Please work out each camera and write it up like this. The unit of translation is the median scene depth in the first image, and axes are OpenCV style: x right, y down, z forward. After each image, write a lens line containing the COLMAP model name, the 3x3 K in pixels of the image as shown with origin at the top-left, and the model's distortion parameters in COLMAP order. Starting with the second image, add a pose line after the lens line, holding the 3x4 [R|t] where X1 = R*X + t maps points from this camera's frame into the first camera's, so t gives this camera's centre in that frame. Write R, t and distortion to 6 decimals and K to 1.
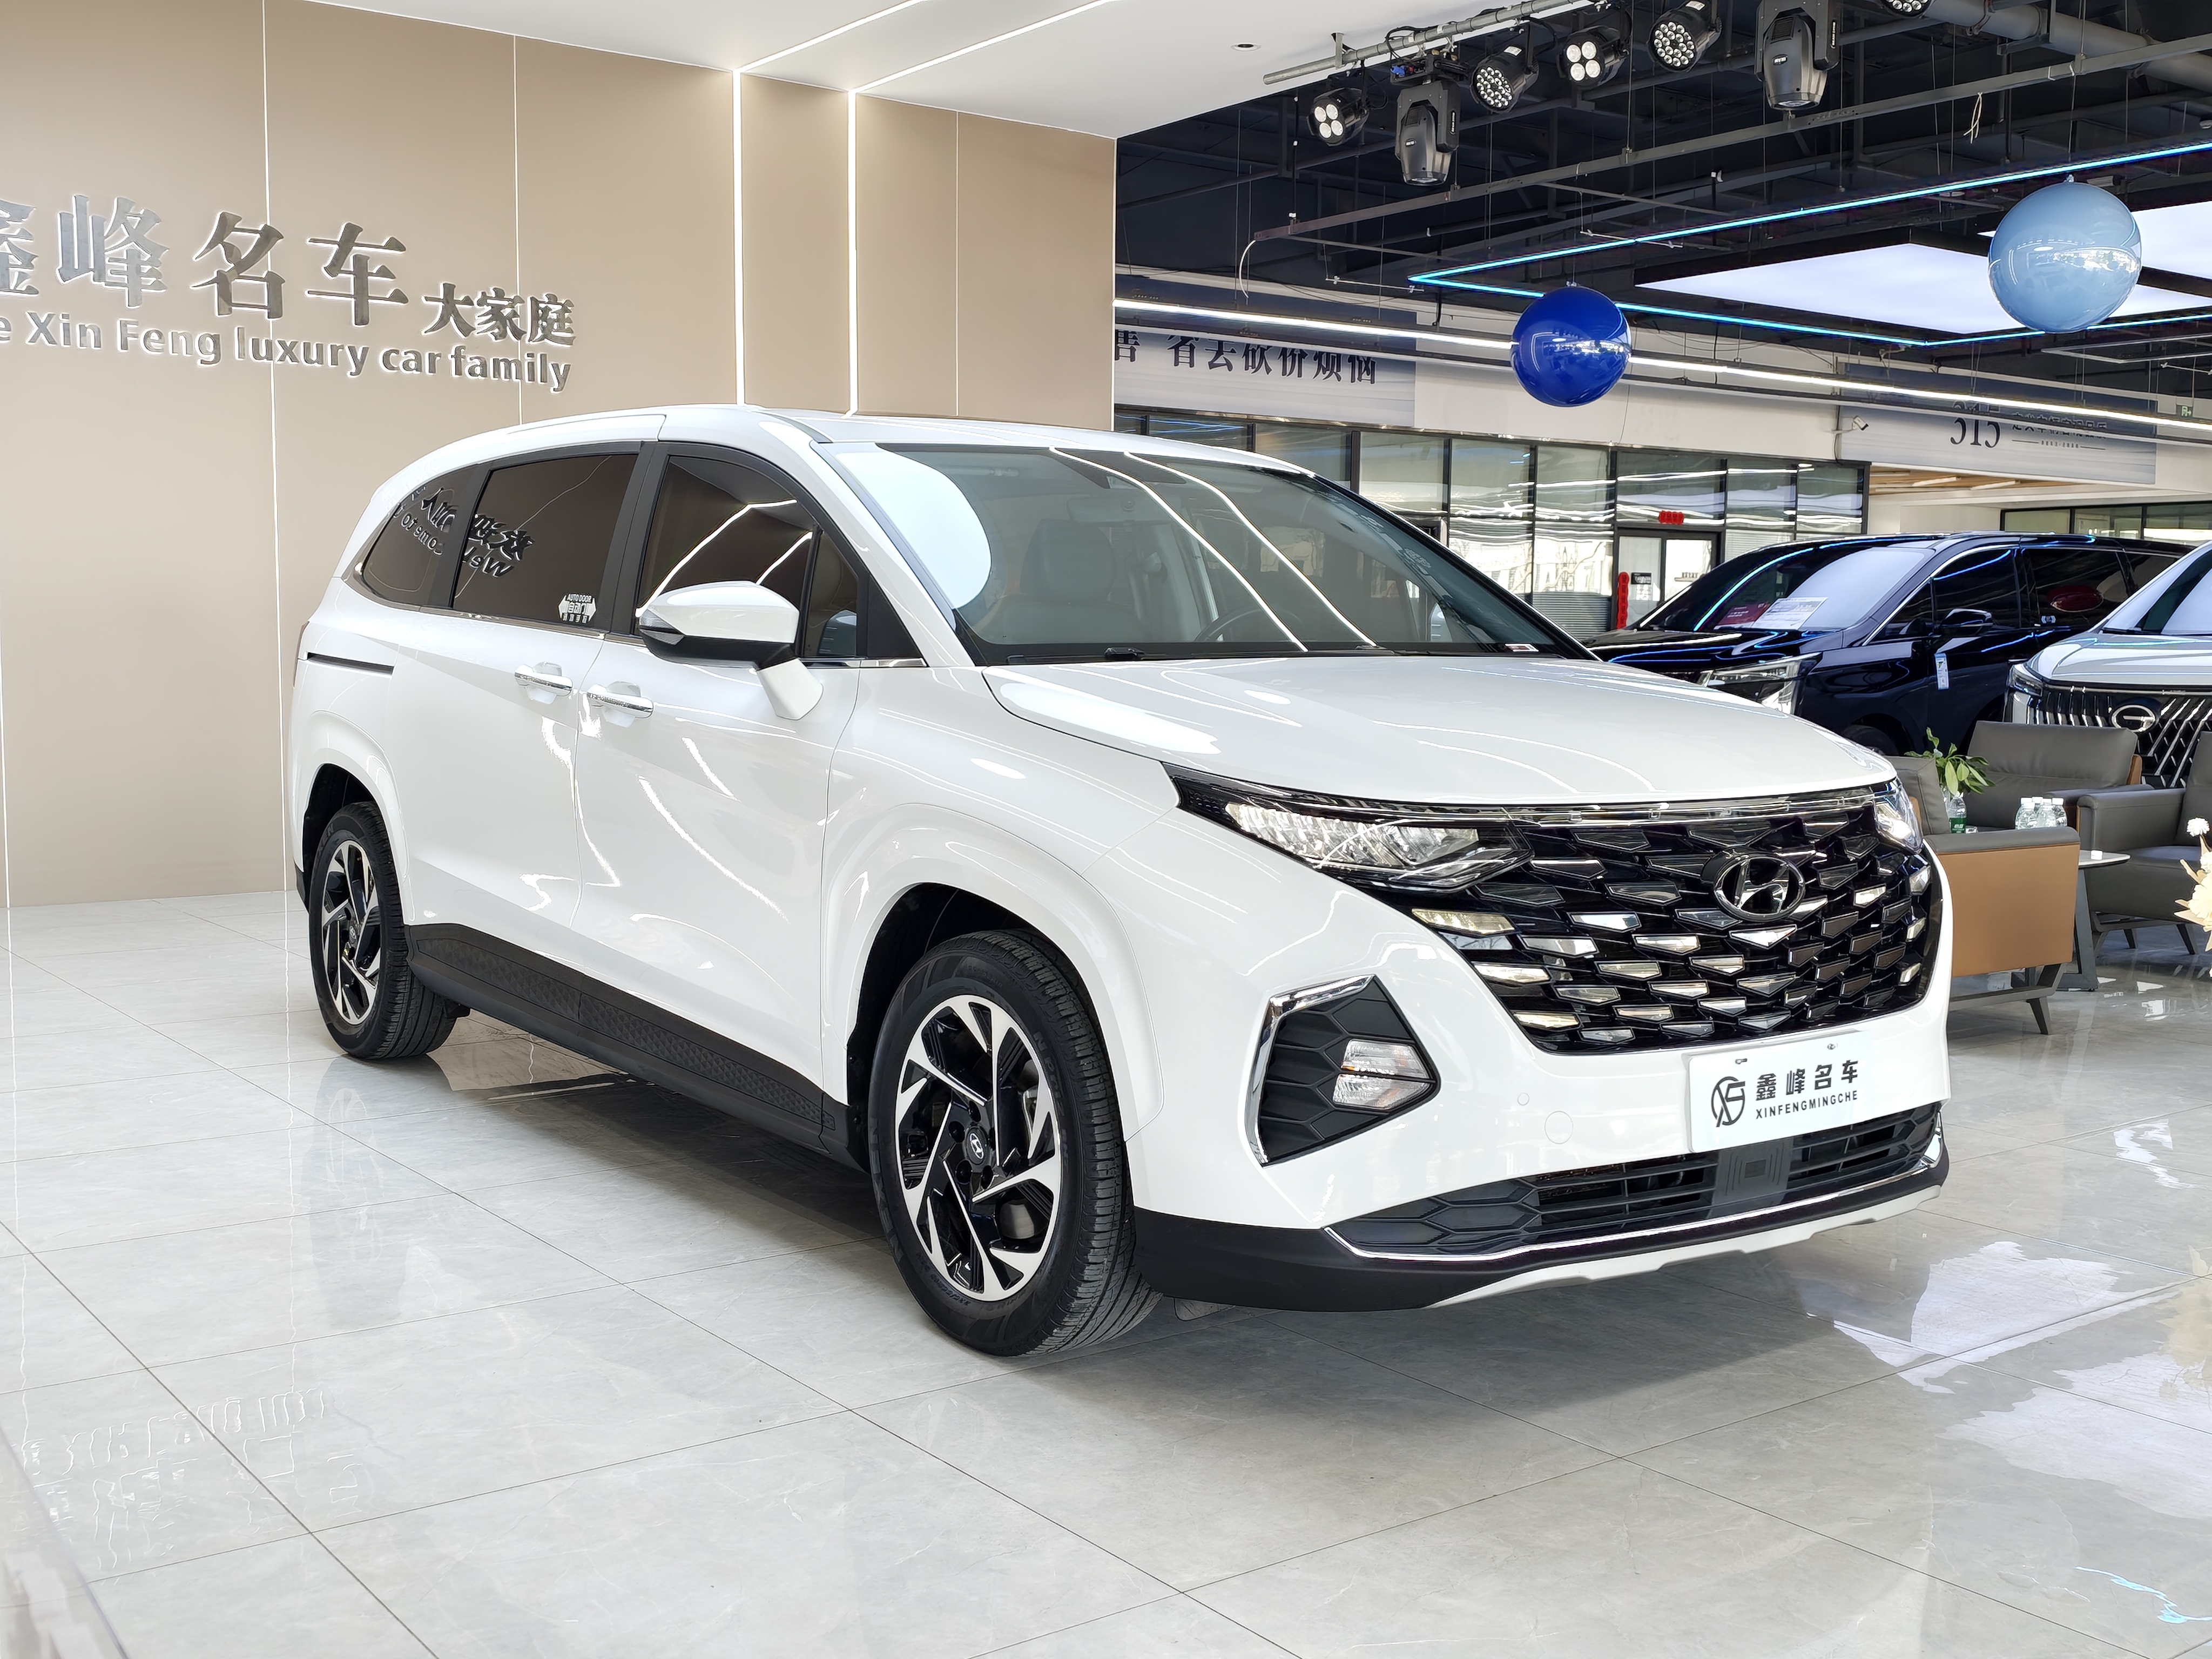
lens RADIAL K [[2259.7, 0, 1110.7], [0, 2259.7, 845.9], [0, 0, 1]] dist [-0.000927, 0.000000]
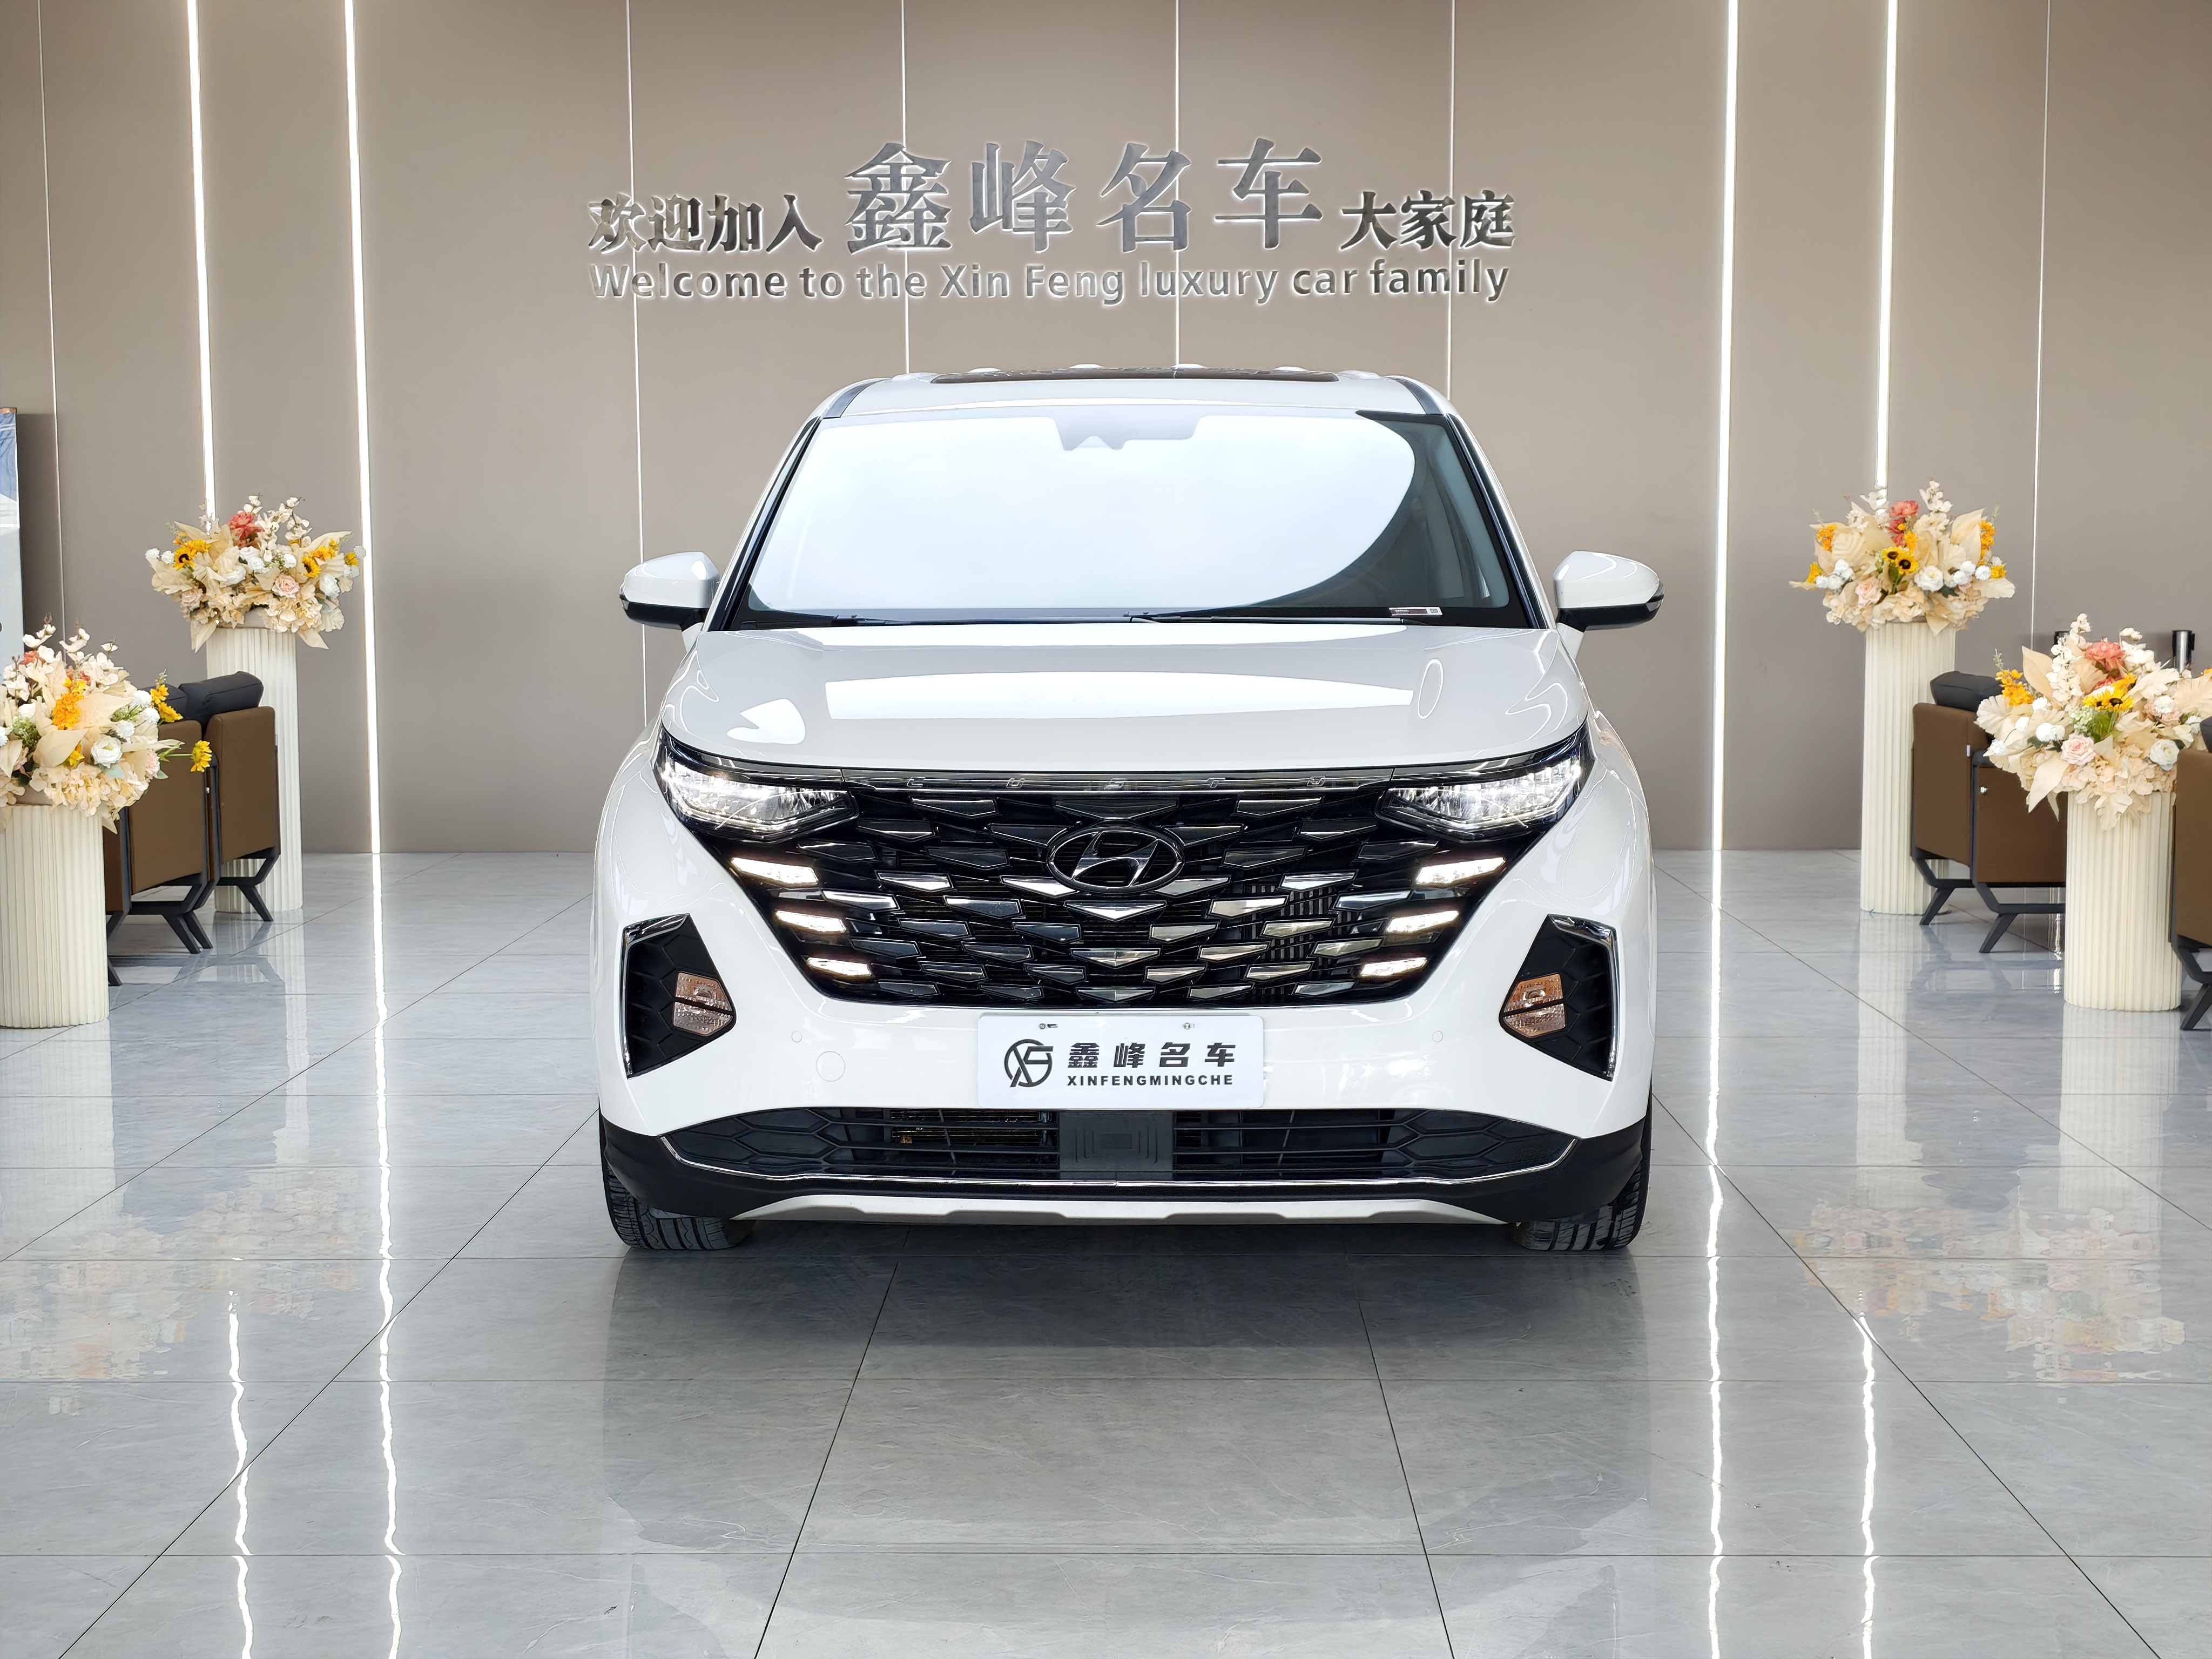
lens RADIAL K [[2984.5, 0, 1100.9], [0, 2984.5, 819.5], [0, 0, 1]] dist [0.154919, 0.000000]
pose [[0.797081, 0.040529, -0.602511, 1.088187], [-0.043633, 0.999003, 0.009476, -0.012195], [0.602294, 0.018737, 0.798054, -0.068223]]
